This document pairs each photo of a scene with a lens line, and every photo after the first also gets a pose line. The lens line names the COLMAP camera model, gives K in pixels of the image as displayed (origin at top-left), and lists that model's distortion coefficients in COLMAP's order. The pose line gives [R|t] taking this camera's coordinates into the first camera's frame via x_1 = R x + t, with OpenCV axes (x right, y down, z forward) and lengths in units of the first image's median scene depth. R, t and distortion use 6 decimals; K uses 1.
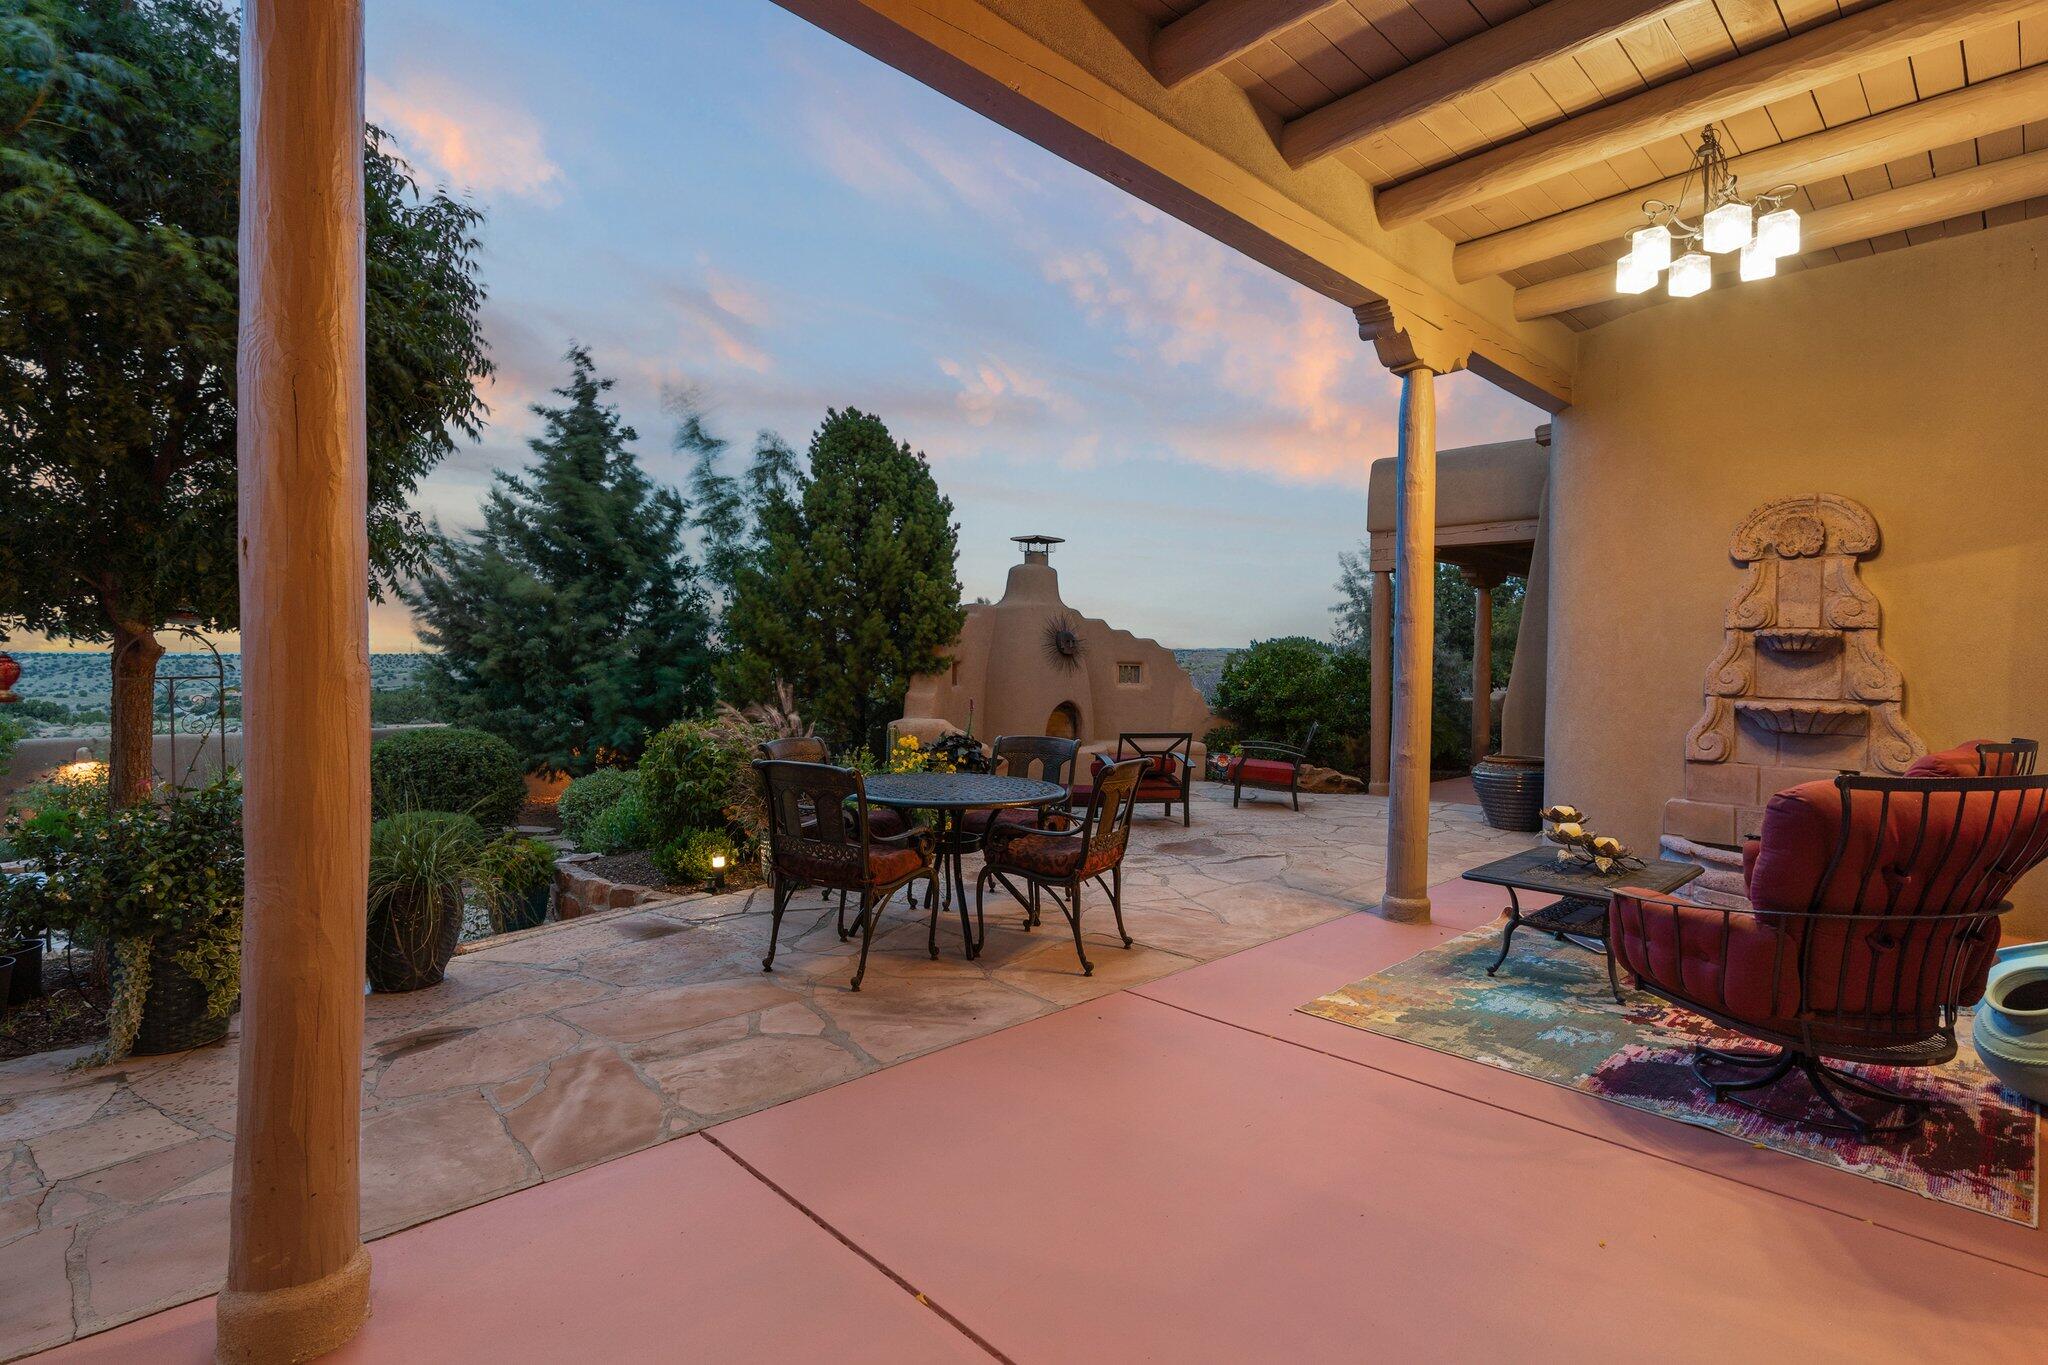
lens RADIAL K [[1030.9, 0, 1024.0], [0, 1030.9, 682.5], [0, 0, 1]] dist [-0.015294, 0.000169]
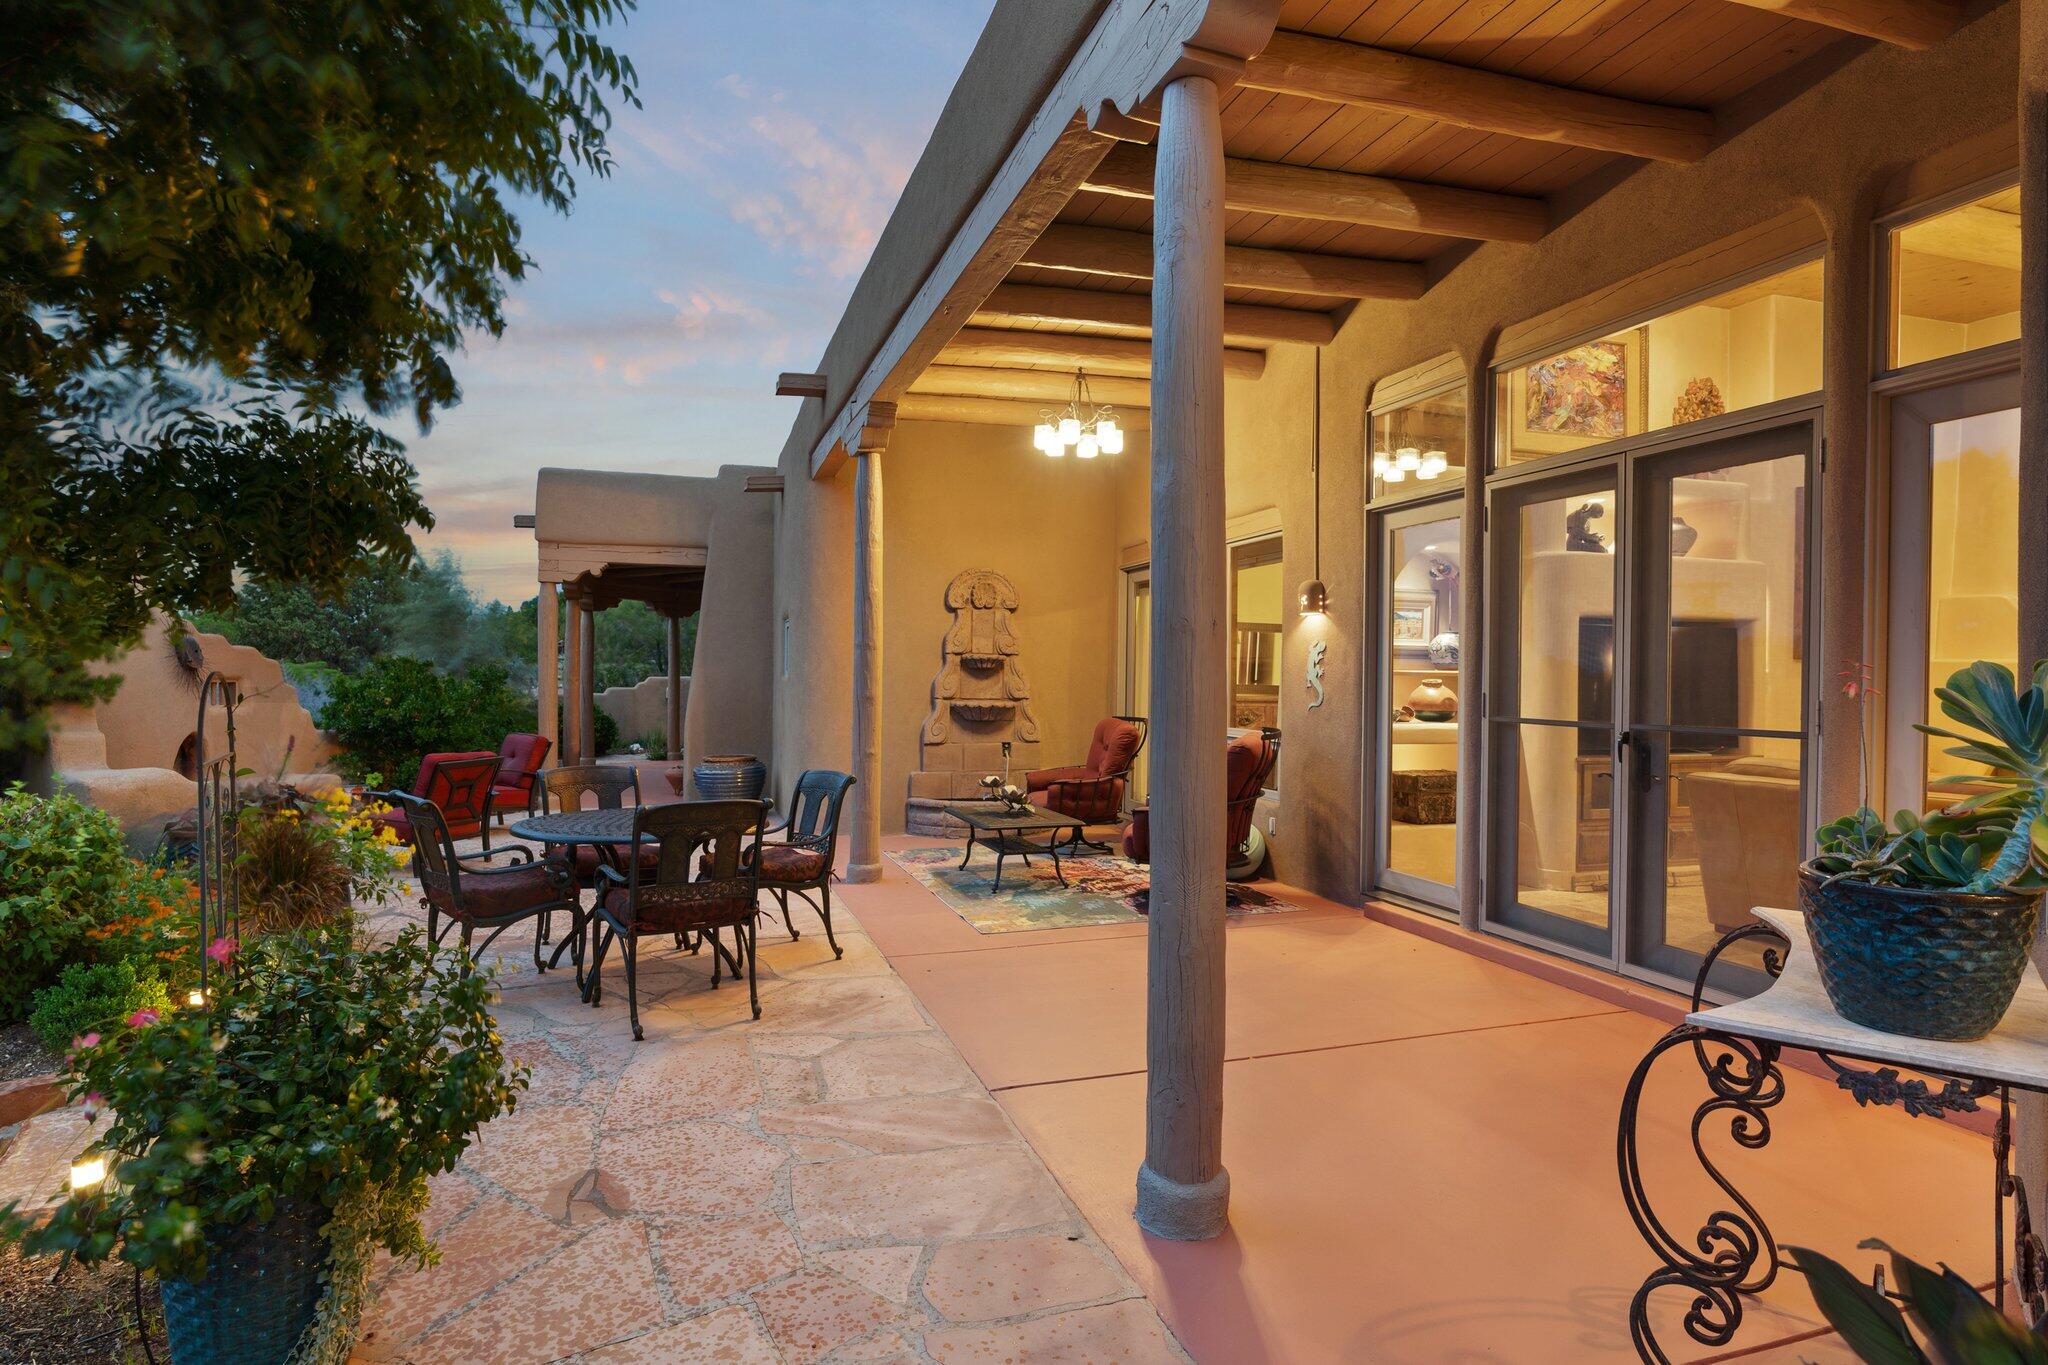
lens RADIAL K [[1176.7, 0, 1024.0], [0, 1176.7, 682.5], [0, 0, 1]] dist [0.000398, 0.000633]
pose [[0.397357, -0.021546, 0.917411, -1.138463], [0.018075, 0.999714, 0.015650, -0.047302], [-0.917486, 0.010364, 0.397633, 0.295595]]
